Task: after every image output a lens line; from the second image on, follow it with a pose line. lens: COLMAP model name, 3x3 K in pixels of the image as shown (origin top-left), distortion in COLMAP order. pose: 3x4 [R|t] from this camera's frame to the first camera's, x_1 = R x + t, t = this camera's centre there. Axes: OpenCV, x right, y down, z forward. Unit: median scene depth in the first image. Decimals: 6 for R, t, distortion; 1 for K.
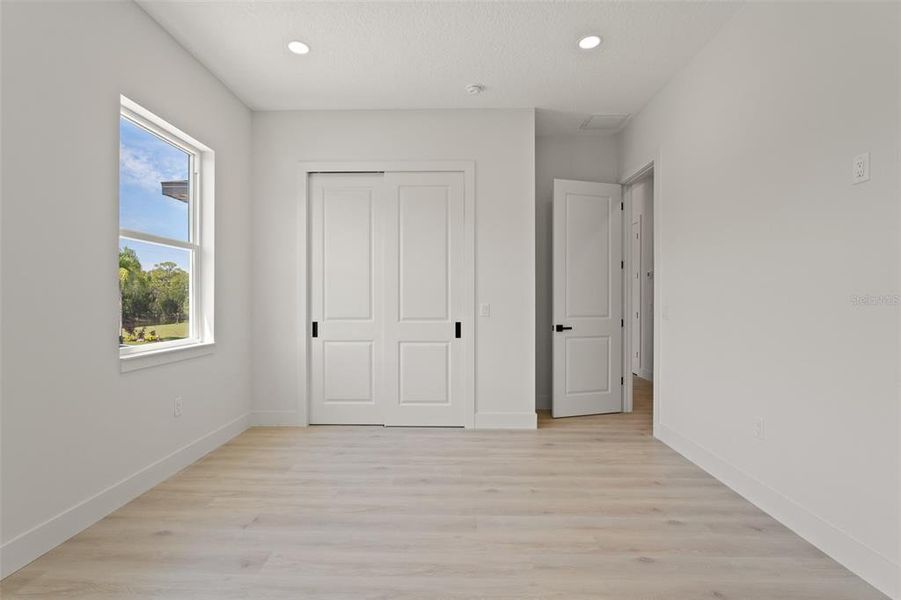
lens RADIAL K [[408.5, 0, 446.6], [0, 408.5, 301.6], [0, 0, 1]] dist [-0.001249, -0.000281]
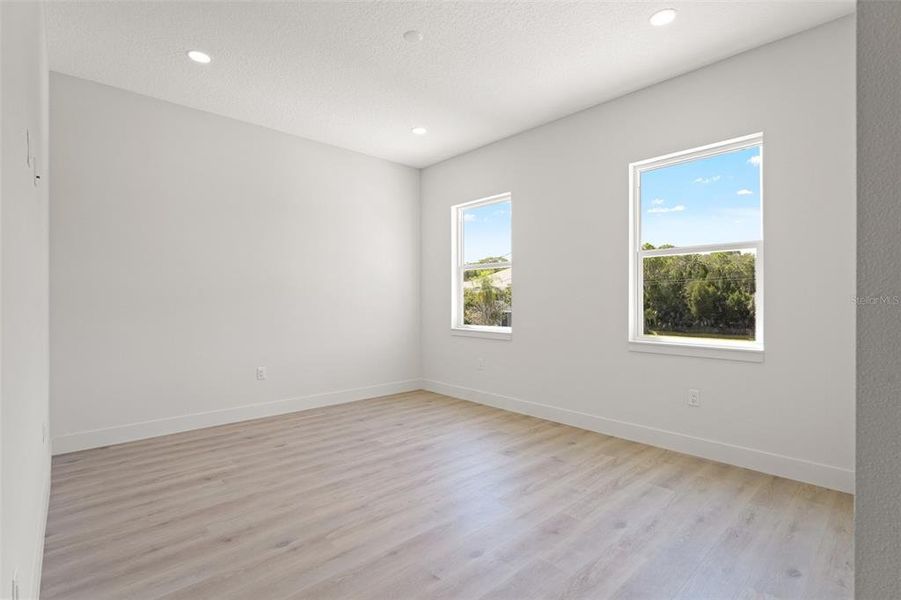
lens RADIAL K [[408.5, 0, 446.6], [0, 408.5, 301.6], [0, 0, 1]] dist [-0.001249, -0.000281]
pose [[-0.707938, -0.001814, -0.706272, 0.671828], [0.000608, 0.999995, -0.003177, 0.000135], [0.706275, -0.002679, -0.707933, 1.471152]]
